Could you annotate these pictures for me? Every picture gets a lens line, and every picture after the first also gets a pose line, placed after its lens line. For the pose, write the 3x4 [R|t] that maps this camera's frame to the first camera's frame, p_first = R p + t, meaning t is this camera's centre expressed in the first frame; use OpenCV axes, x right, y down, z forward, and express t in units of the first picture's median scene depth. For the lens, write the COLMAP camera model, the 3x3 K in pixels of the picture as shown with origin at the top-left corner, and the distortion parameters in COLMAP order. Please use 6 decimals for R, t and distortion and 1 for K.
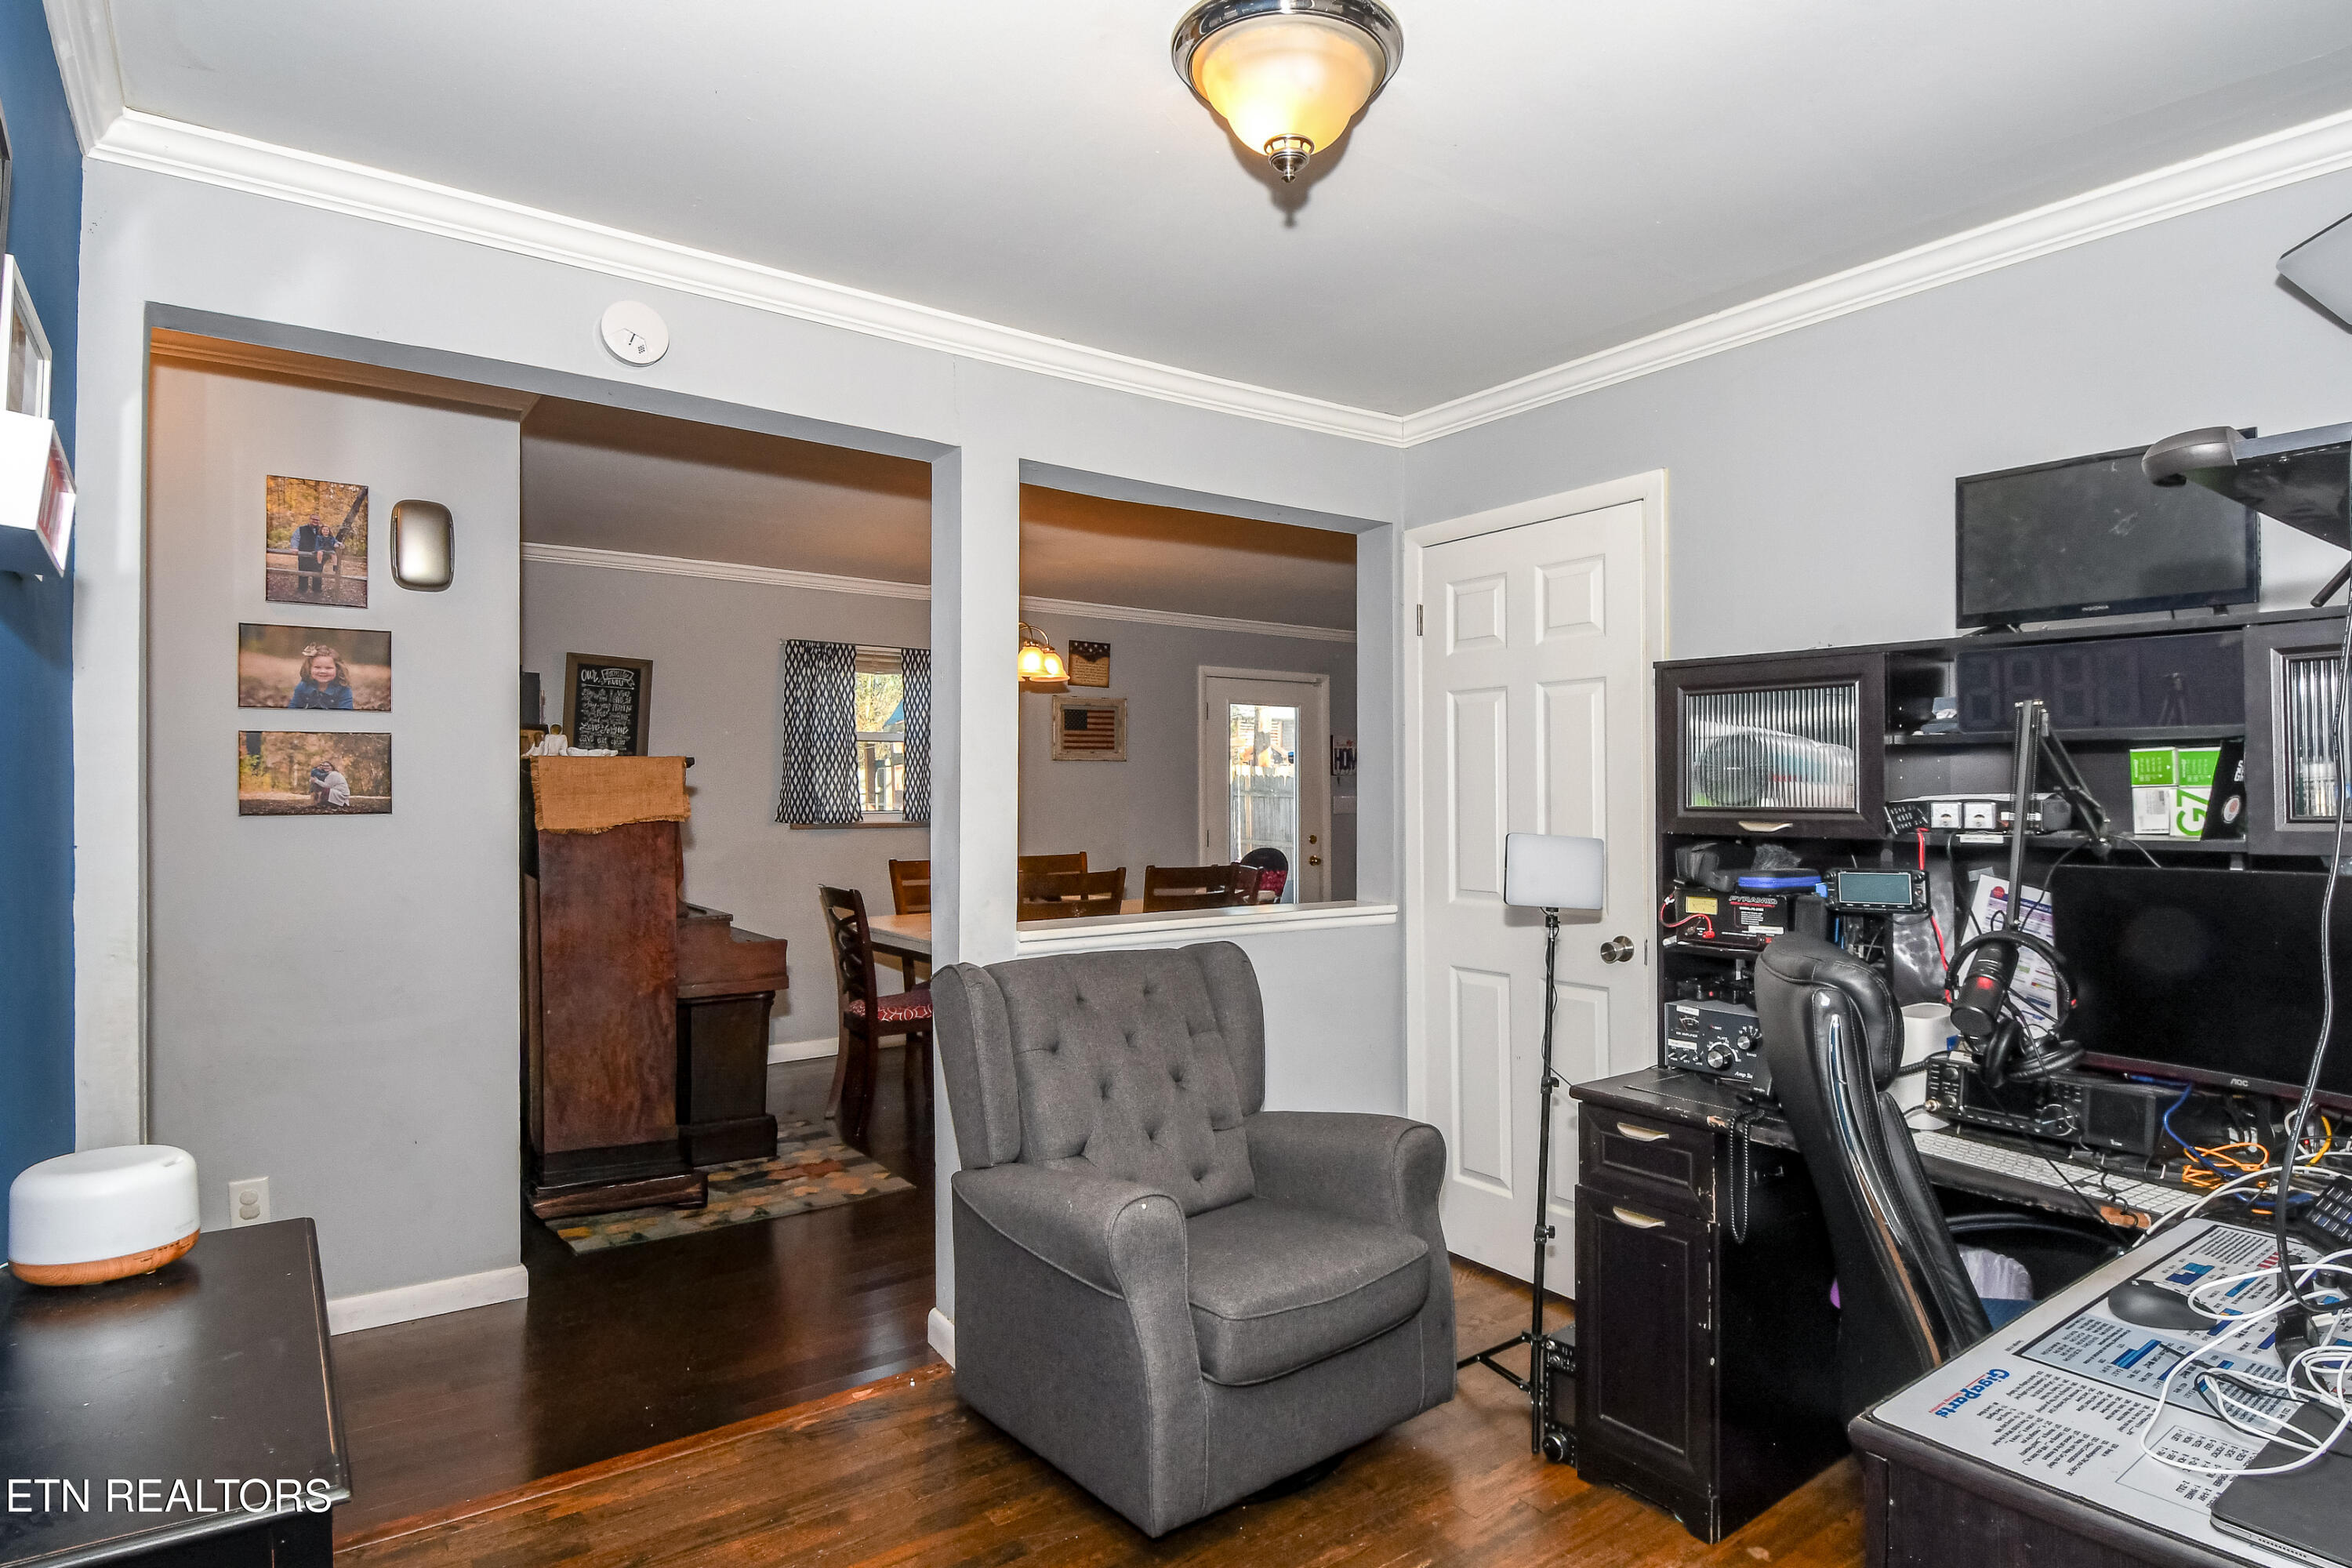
lens RADIAL K [[1258.0, 0, 1236.0], [0, 1258.0, 782.5], [0, 0, 1]] dist [0.002661, -0.001433]
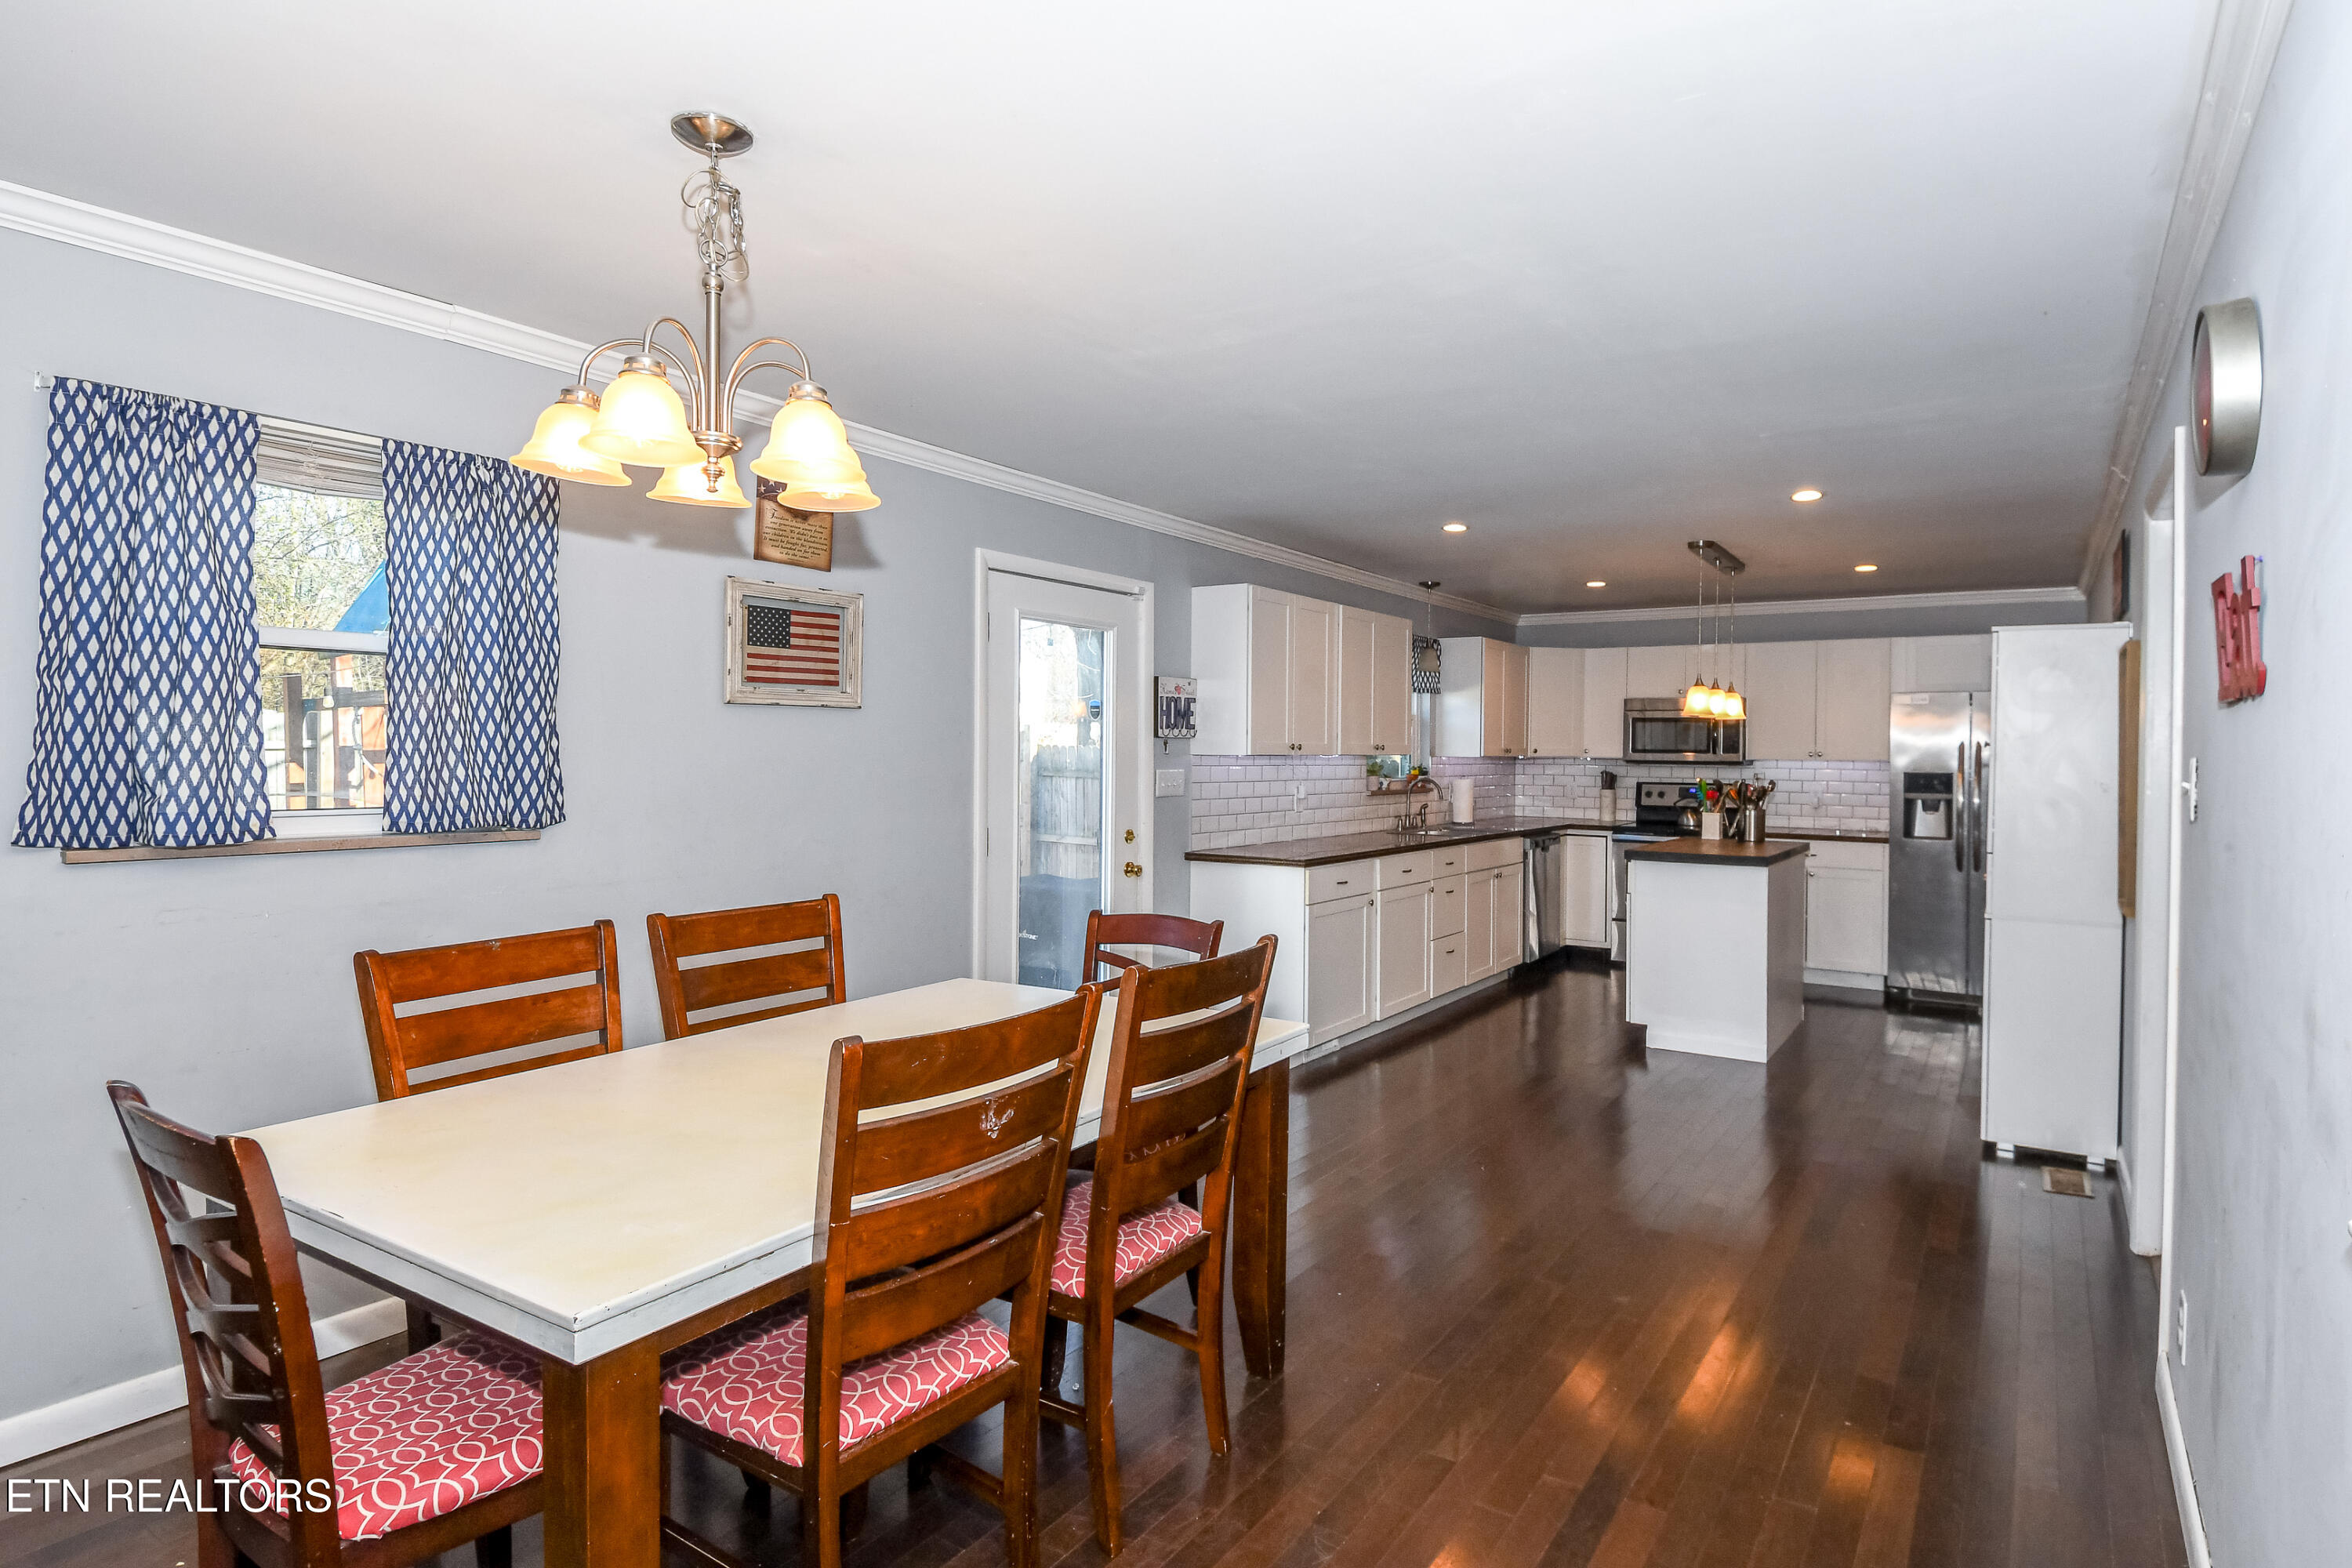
lens RADIAL K [[1230.0, 0, 1246.2], [0, 1230.0, 751.9], [0, 0, 1]] dist [0.030361, -0.045473]
pose [[0.930262, 0.009806, 0.366764, -0.131267], [-0.014065, 0.999861, 0.008941, -0.005286], [-0.366625, -0.013476, 0.930271, 0.449761]]
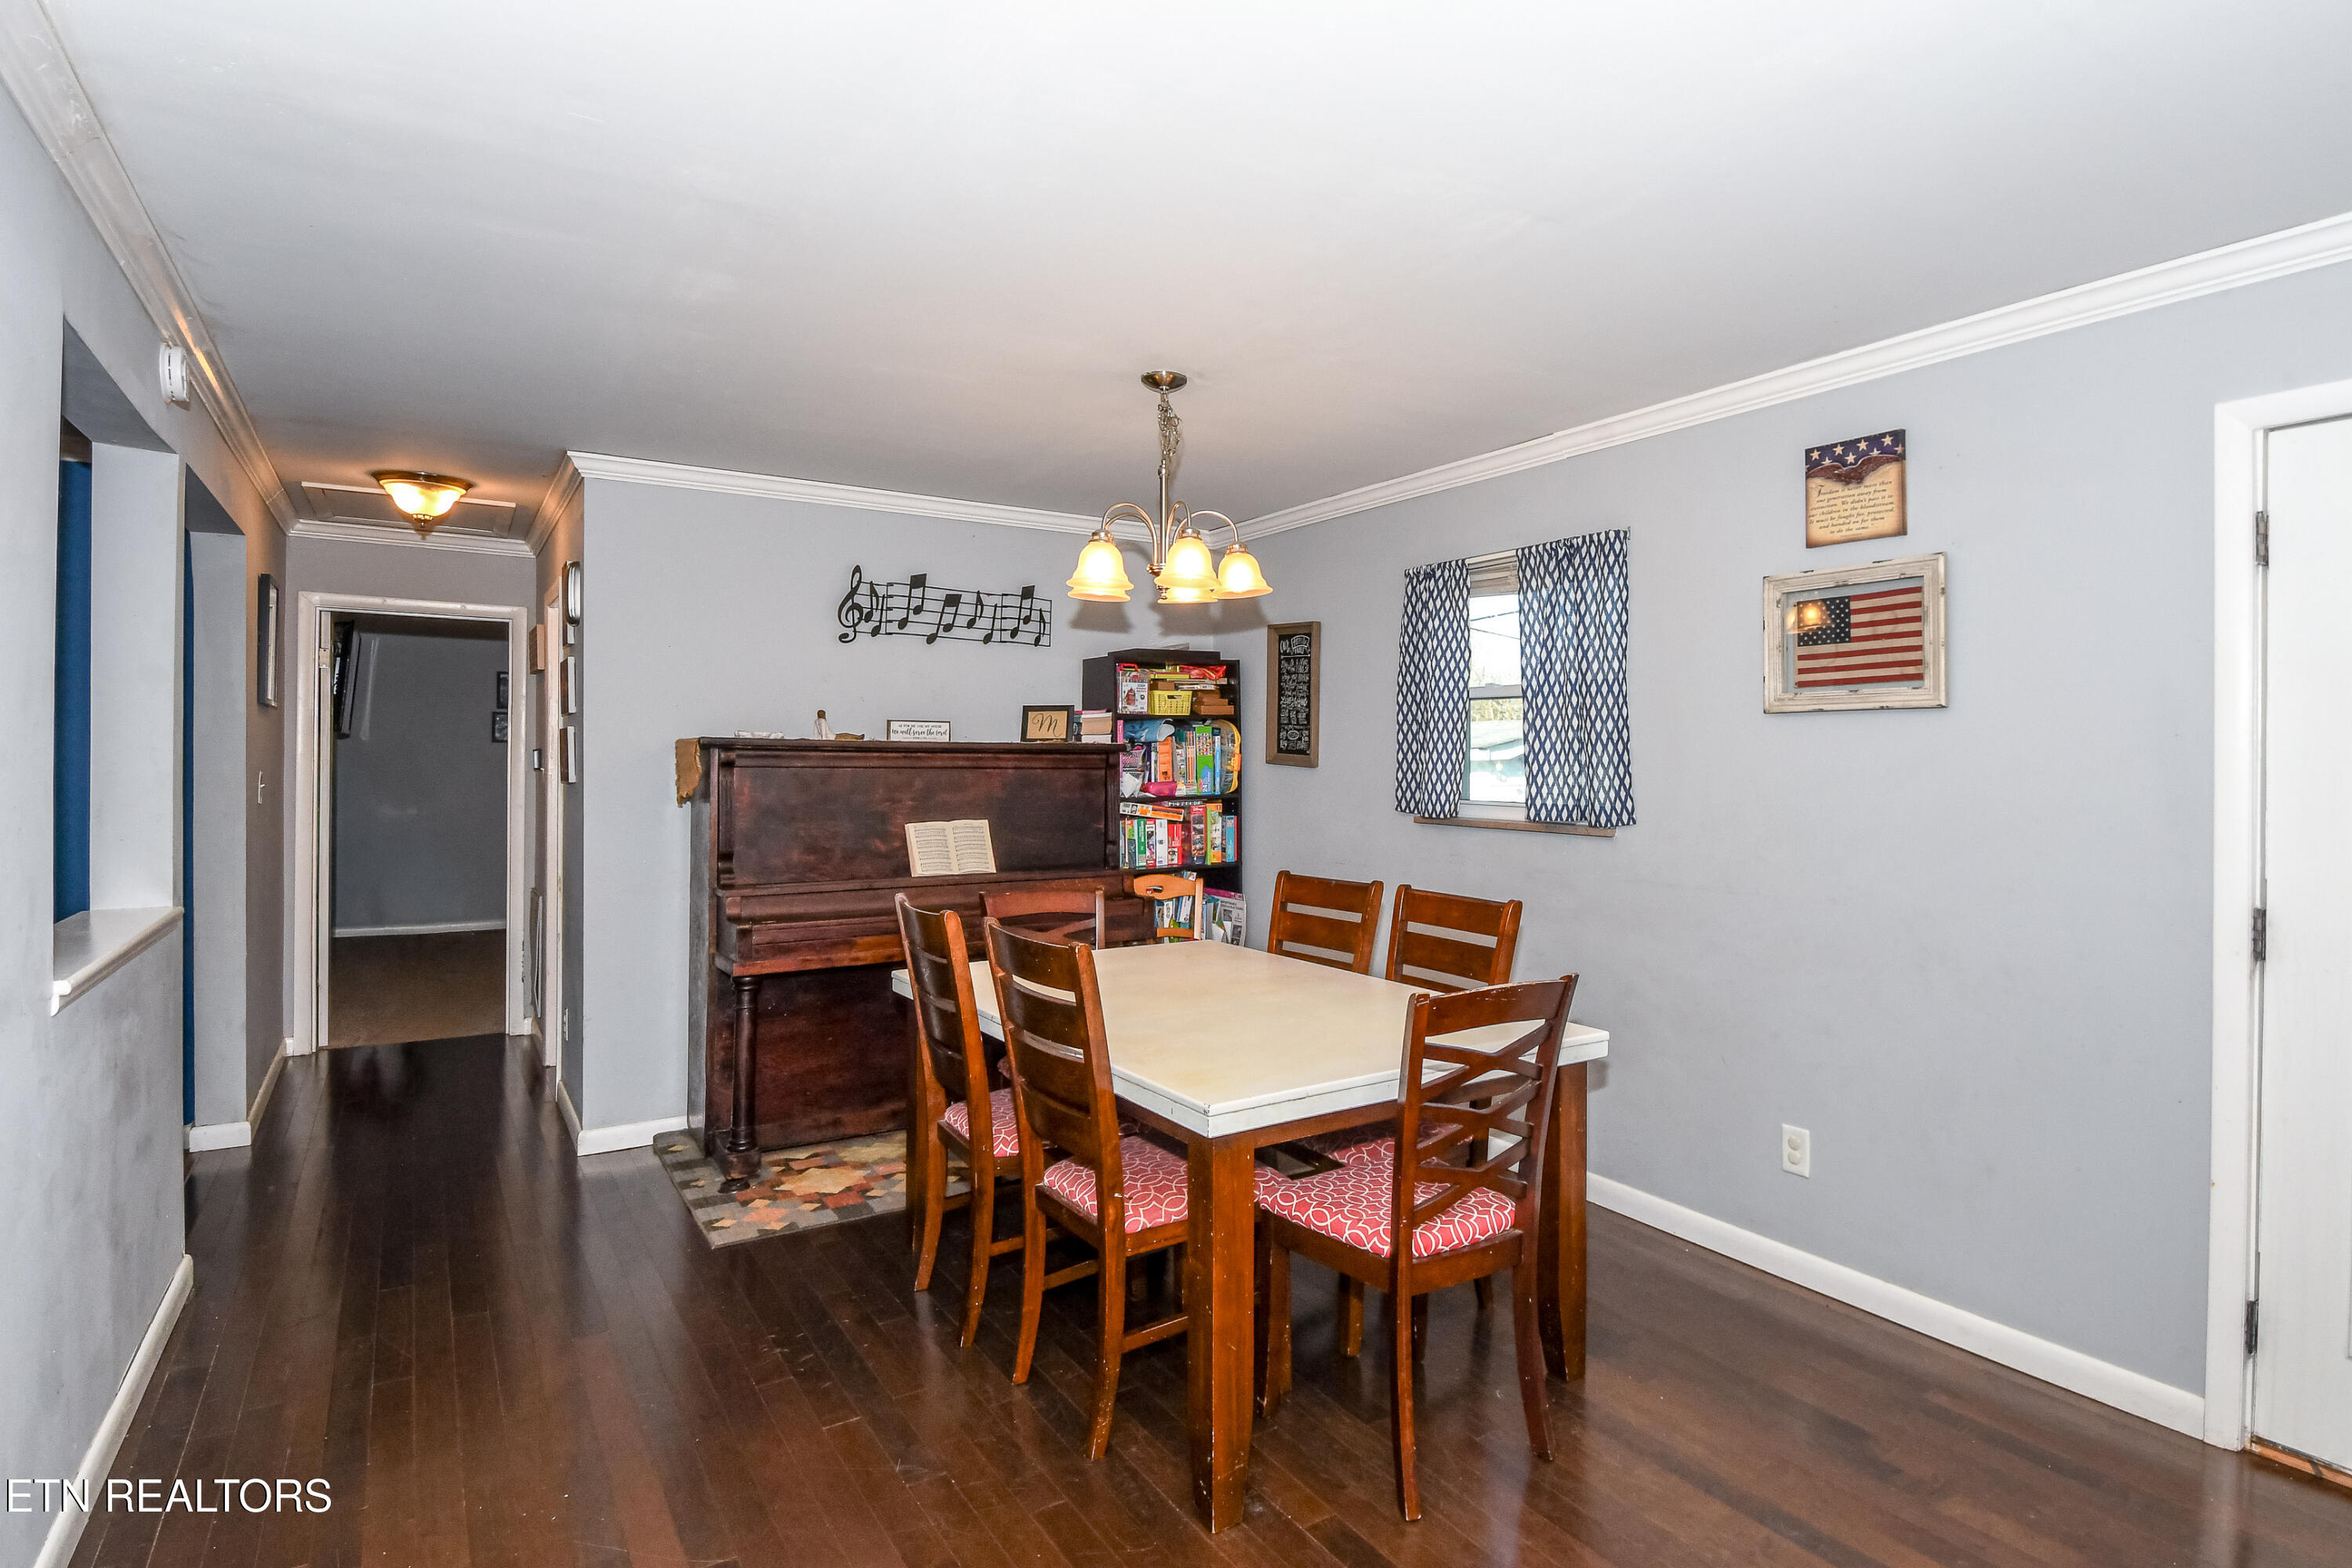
lens RADIAL K [[1255.0, 0, 1274.4], [0, 1255.0, 769.8], [0, 0, 1]] dist [0.055427, -0.044935]
pose [[-0.039730, 0.015250, -0.999094, 0.338409], [0.011108, 0.999828, 0.014820, -0.005376], [0.999149, -0.010509, -0.039892, 0.821496]]
